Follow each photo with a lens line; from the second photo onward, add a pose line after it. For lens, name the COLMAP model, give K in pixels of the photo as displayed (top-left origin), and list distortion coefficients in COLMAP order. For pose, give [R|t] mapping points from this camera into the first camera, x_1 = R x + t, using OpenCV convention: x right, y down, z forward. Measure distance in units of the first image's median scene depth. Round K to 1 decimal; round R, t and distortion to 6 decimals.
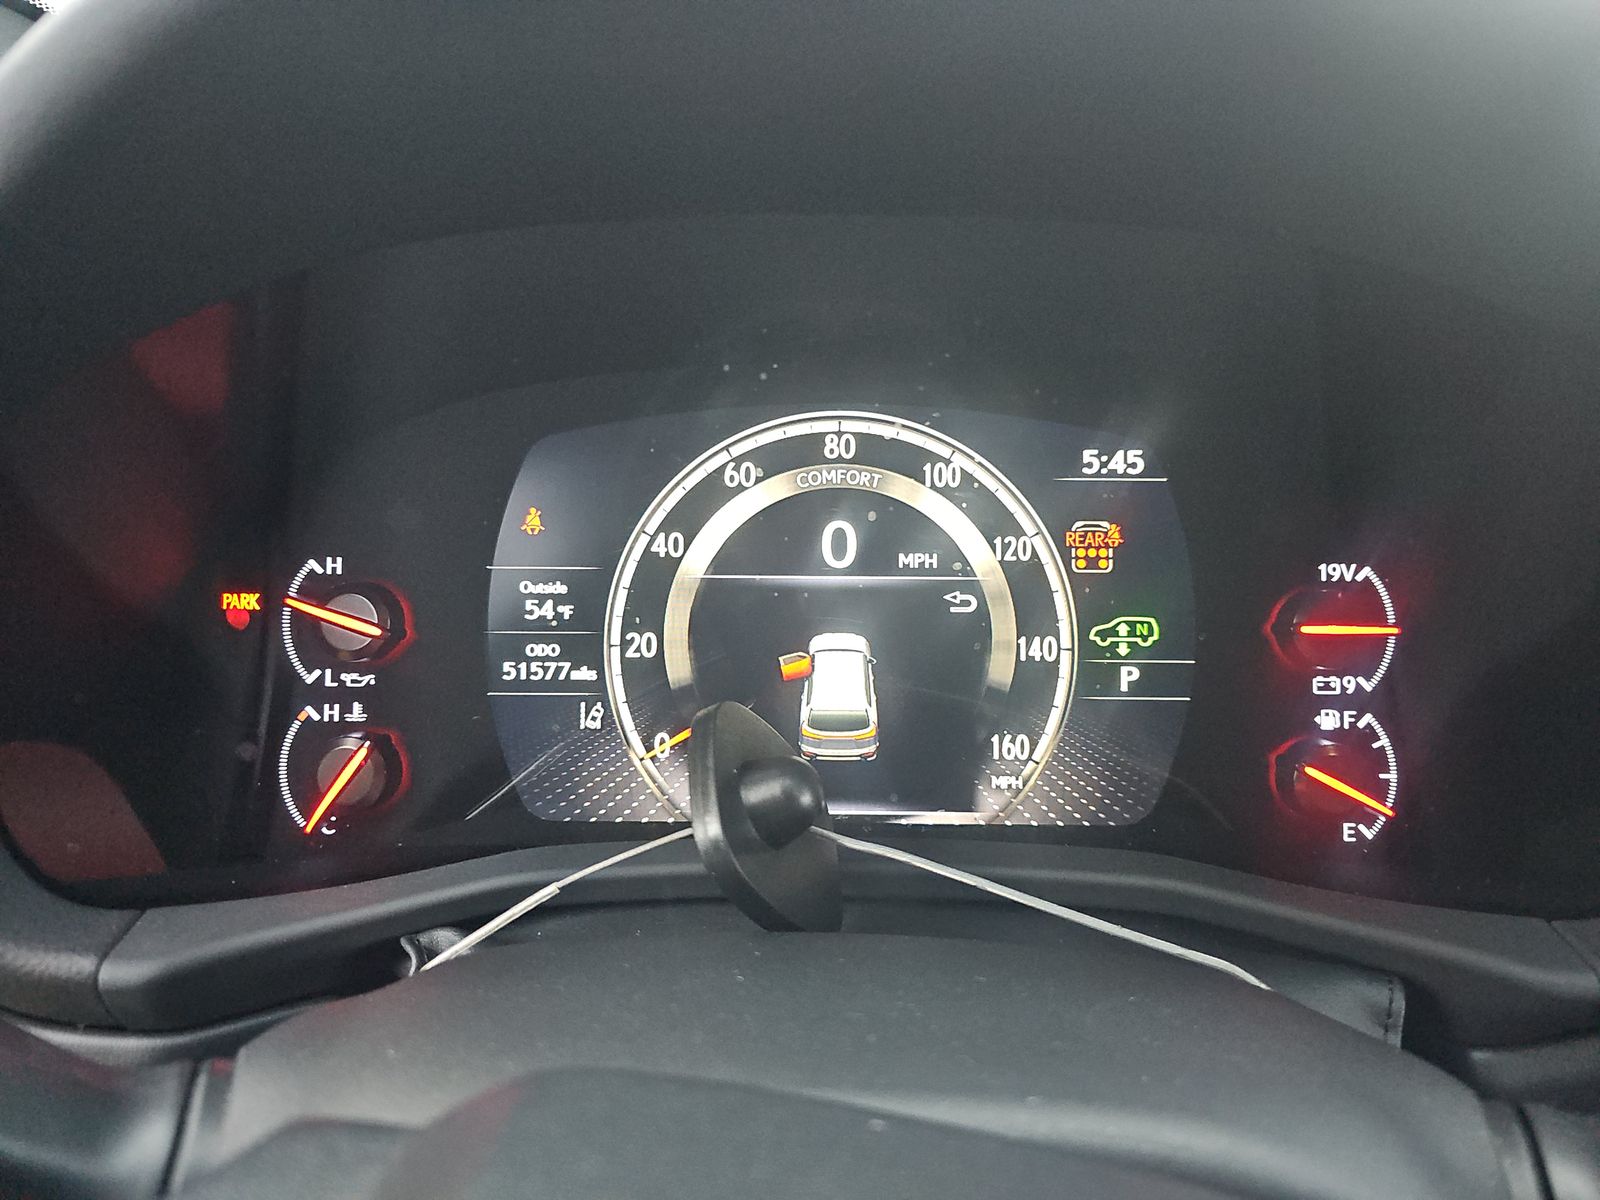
lens RADIAL K [[1080.1, 0, 808.3], [0, 1080.1, 516.3], [0, 0, 1]] dist [0.030771, -0.023364]
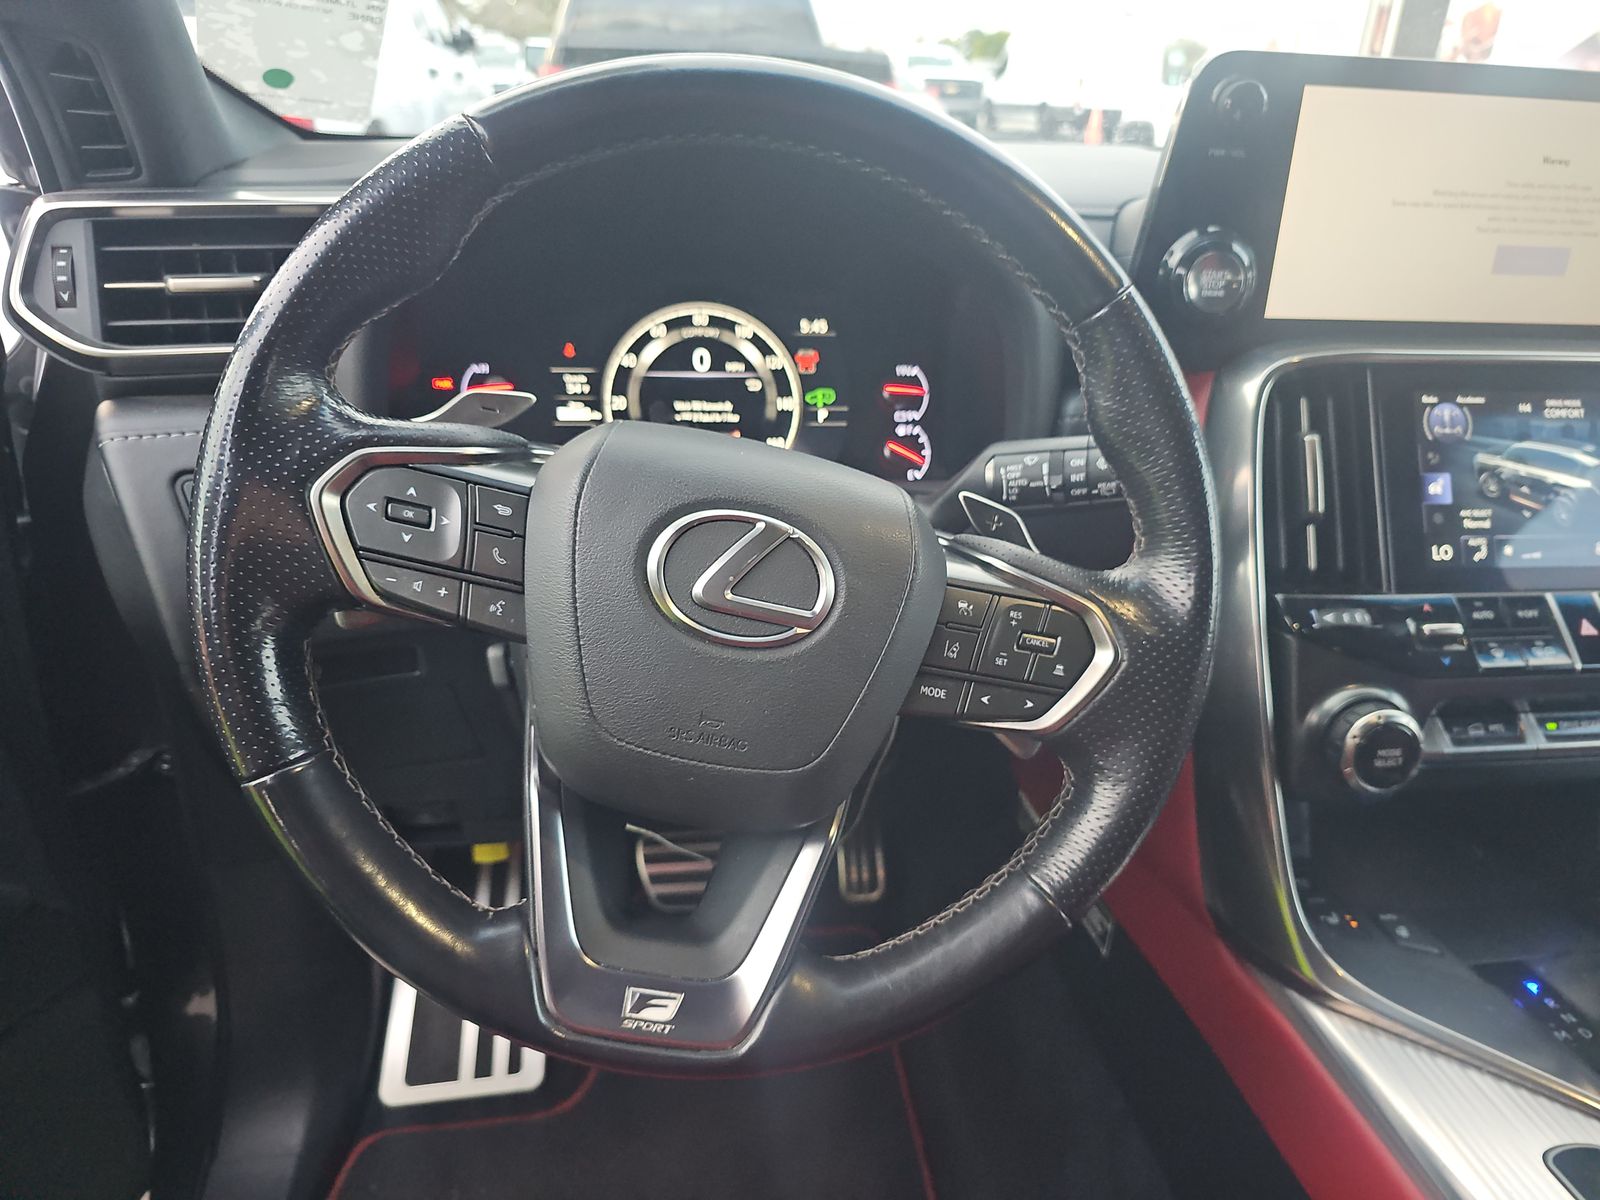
lens RADIAL K [[1080.1, 0, 803.9], [0, 1080.1, 592.8], [0, 0, 1]] dist [0.030771, -0.023364]
pose [[0.989252, -0.031882, 0.142702, -0.105230], [0.030359, 0.999457, 0.012837, 0.515365], [-0.143034, -0.008366, 0.989682, -1.402081]]
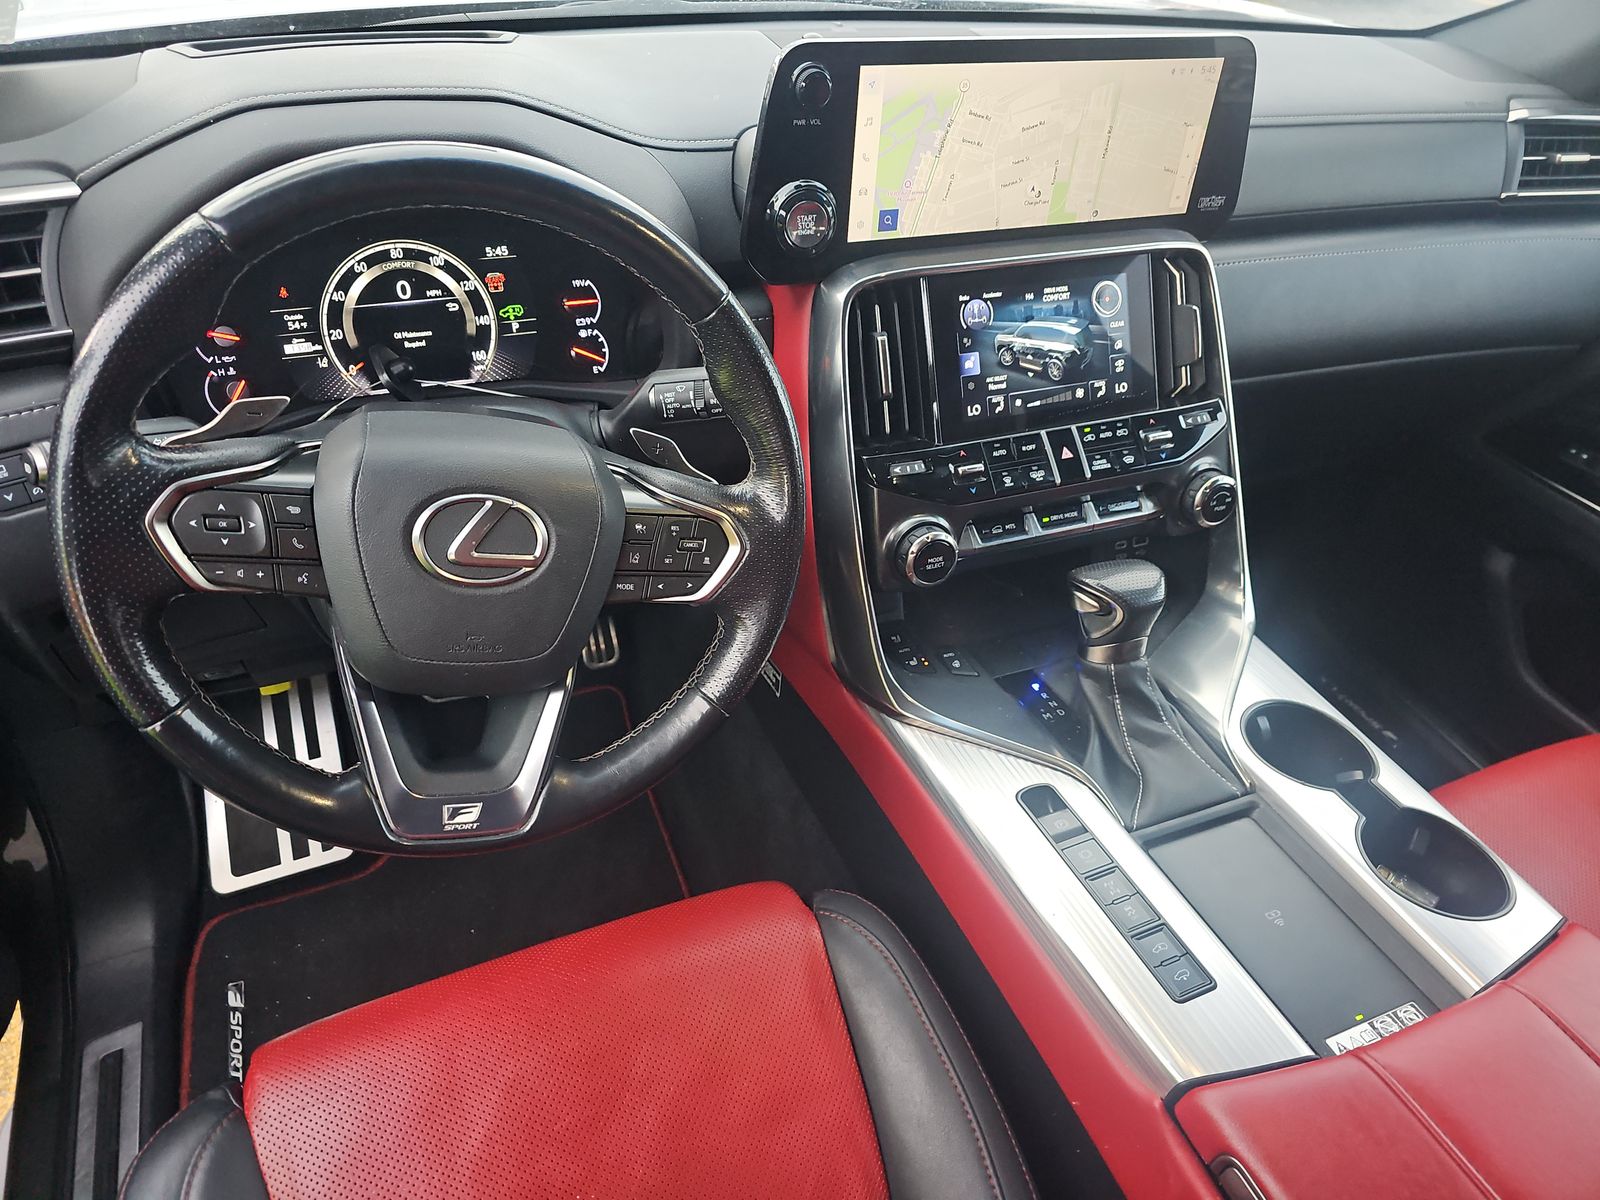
lens RADIAL K [[1080.1, 0, 800.0], [0, 1080.1, 591.1], [0, 0, 1]] dist [0.030771, -0.023364]
pose [[0.916202, -0.198915, 0.347860, -0.166020], [0.097322, 0.952561, 0.288368, 0.057867], [-0.388719, -0.230348, 0.892097, -2.111101]]
